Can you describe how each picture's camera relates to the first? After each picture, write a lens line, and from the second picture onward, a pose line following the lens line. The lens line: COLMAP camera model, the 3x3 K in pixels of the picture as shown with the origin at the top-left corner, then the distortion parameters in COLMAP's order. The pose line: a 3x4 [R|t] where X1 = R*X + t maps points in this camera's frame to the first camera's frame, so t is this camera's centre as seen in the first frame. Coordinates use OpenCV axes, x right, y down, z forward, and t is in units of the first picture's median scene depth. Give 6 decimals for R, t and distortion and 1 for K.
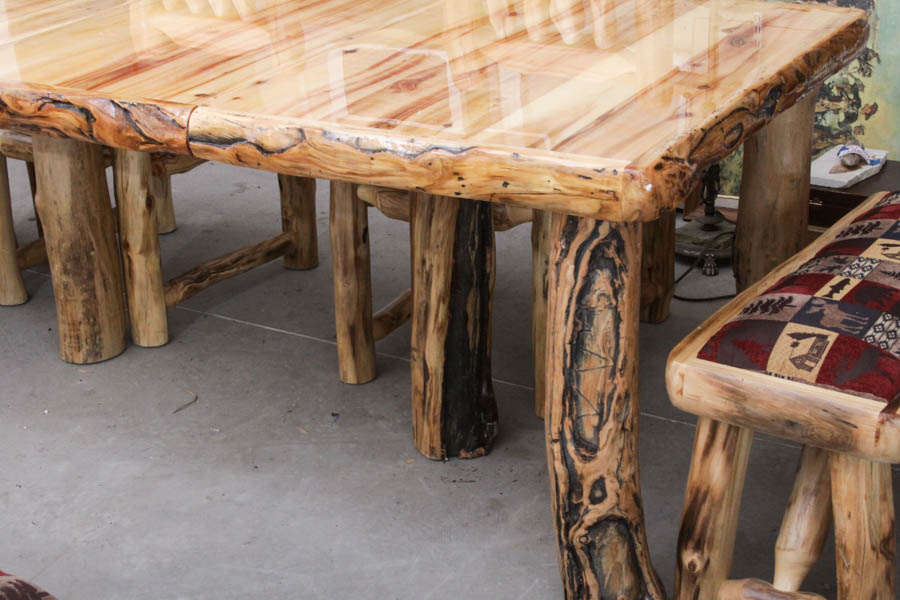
lens RADIAL K [[1638.0, 0, 450.0], [0, 1638.0, 300.0], [0, 0, 1]] dist [-0.027239, 0.048245]
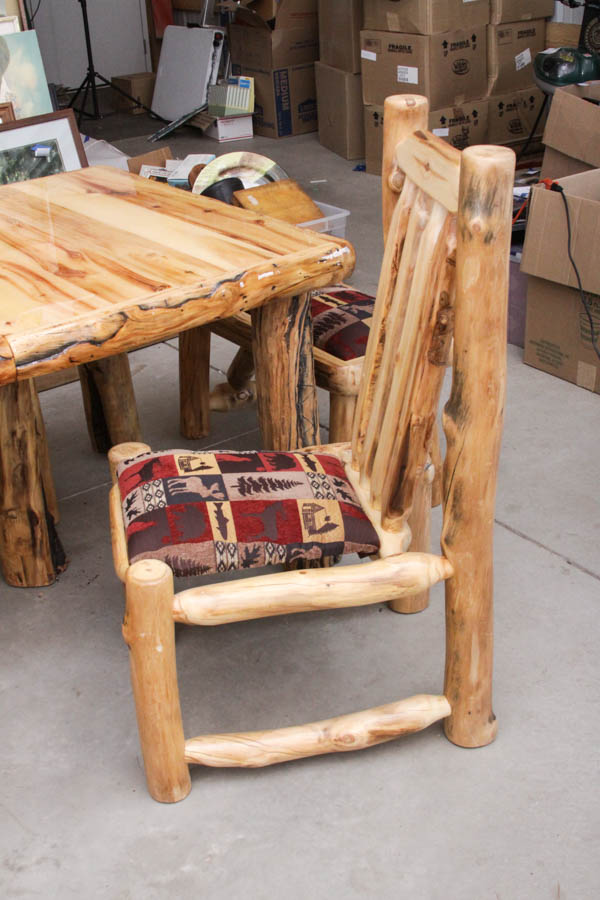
lens RADIAL K [[1178.5, 0, 300.0], [0, 1178.5, 450.0], [0, 0, 1]] dist [-0.112865, 0.036993]
pose [[0.397129, -0.406059, 0.823046, -0.795705], [0.386021, 0.887515, 0.251606, -0.181832], [-0.832632, 0.217792, 0.509205, 0.474671]]
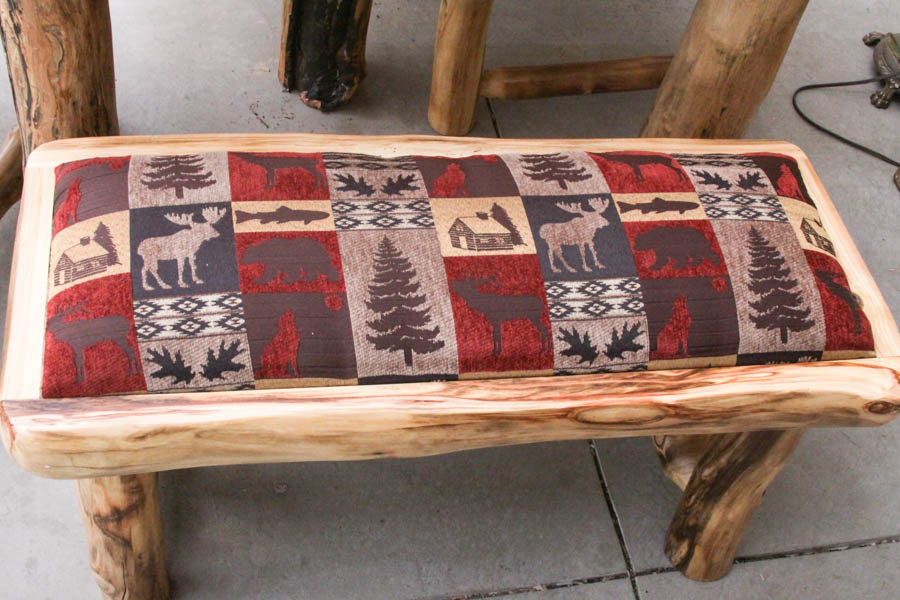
lens RADIAL K [[1173.2, 0, 450.0], [0, 1173.2, 300.0], [0, 0, 1]] dist [-0.184305, 0.245269]
pose [[0.657335, 0.656919, -0.369281, 0.479241], [-0.422642, 0.727064, 0.541065, -0.264613], [0.623927, -0.199587, 0.755566, 0.694823]]
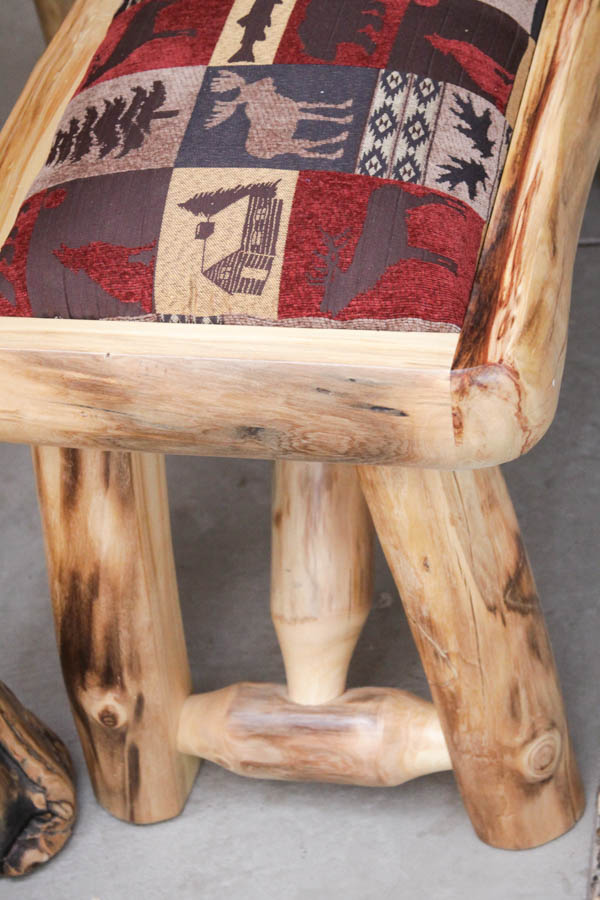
lens RADIAL K [[2501.1, 0, 300.0], [0, 2501.1, 450.0], [0, 0, 1]] dist [0.014904, 0.300817]
pose [[0.928244, -0.319848, 0.189894, 0.092558], [0.247246, 0.911948, 0.327446, -0.115480], [-0.277906, -0.257000, 0.925591, 0.384399]]
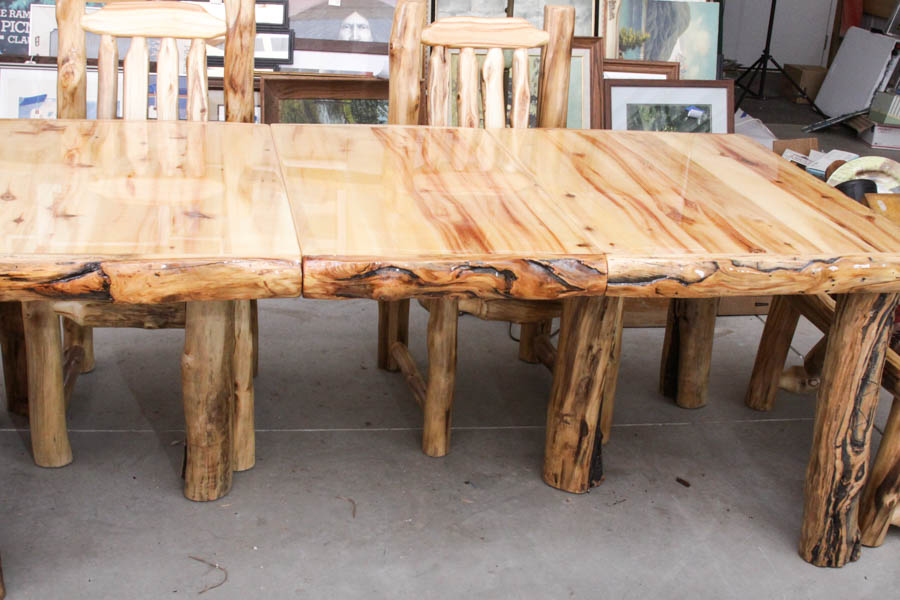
lens RADIAL K [[1173.2, 0, 450.0], [0, 1173.2, 300.0], [0, 0, 1]] dist [-0.184305, 0.245269]
pose [[0.757874, -0.163452, 0.631594, -0.843165], [0.166195, 0.984537, 0.055367, -0.161180], [-0.630878, 0.063007, 0.773320, 0.421761]]
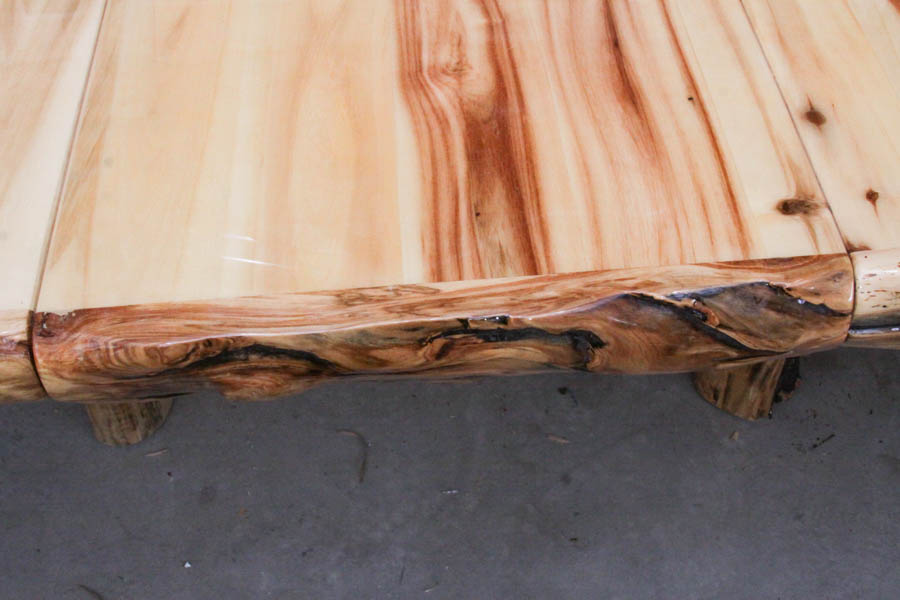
lens RADIAL K [[1142.3, 0, 450.0], [0, 1142.3, 300.0], [0, 0, 1]] dist [-0.144345, 0.023693]
pose [[0.839877, -0.404630, 0.361775, -0.384308], [0.215683, 0.860442, 0.461650, -0.289904], [-0.498084, -0.309700, 0.809937, 0.844914]]
